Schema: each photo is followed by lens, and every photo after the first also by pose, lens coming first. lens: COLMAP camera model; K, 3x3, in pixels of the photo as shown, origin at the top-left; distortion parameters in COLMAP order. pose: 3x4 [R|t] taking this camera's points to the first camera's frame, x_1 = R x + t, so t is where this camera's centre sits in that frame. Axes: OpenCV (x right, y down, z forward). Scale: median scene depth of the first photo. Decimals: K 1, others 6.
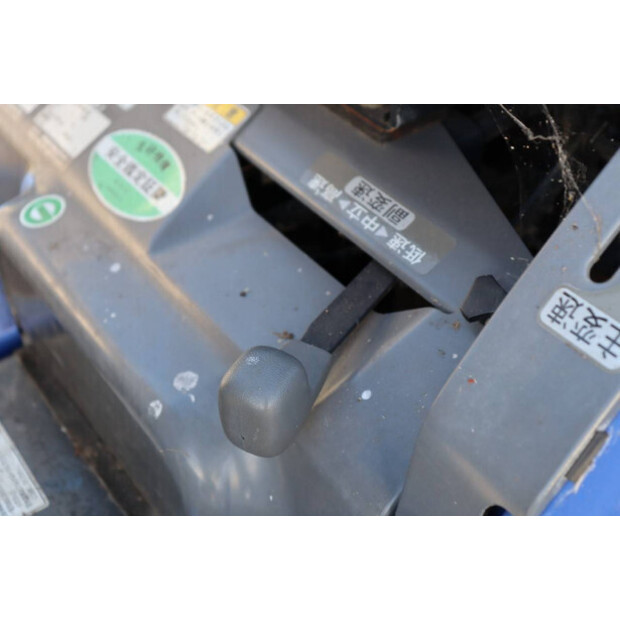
lens RADIAL K [[920.6, 0, 308.3], [0, 920.6, 312.0], [0, 0, 1]] dist [0.038815, 0.000000]
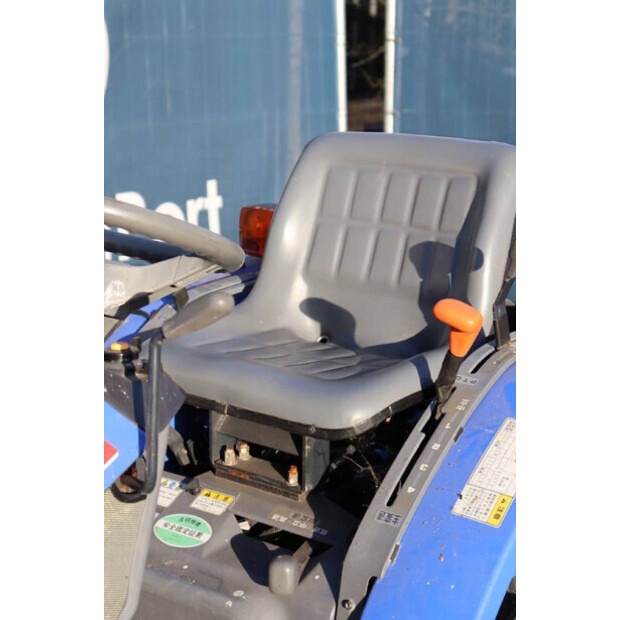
lens RADIAL K [[1381.8, 0, 307.9], [0, 1381.8, 308.4], [0, 0, 1]] dist [0.453827, 0.000000]
pose [[0.968877, -0.028425, 0.245907, -0.872055], [0.144106, 0.872475, -0.466928, 1.213103], [-0.201275, 0.487832, 0.849417, -2.614465]]
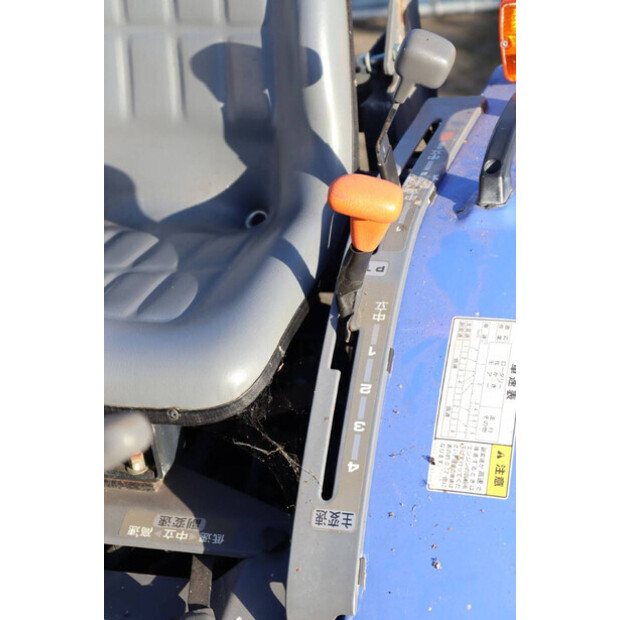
lens RADIAL K [[1410.2, 0, 311.8], [0, 1410.2, 313.3], [0, 0, 1]] dist [0.391763, 0.000000]
pose [[0.816993, -0.360725, 0.449889, -0.796148], [0.467200, 0.871377, -0.149753, 0.052090], [-0.338003, 0.332535, 0.880440, -1.559645]]
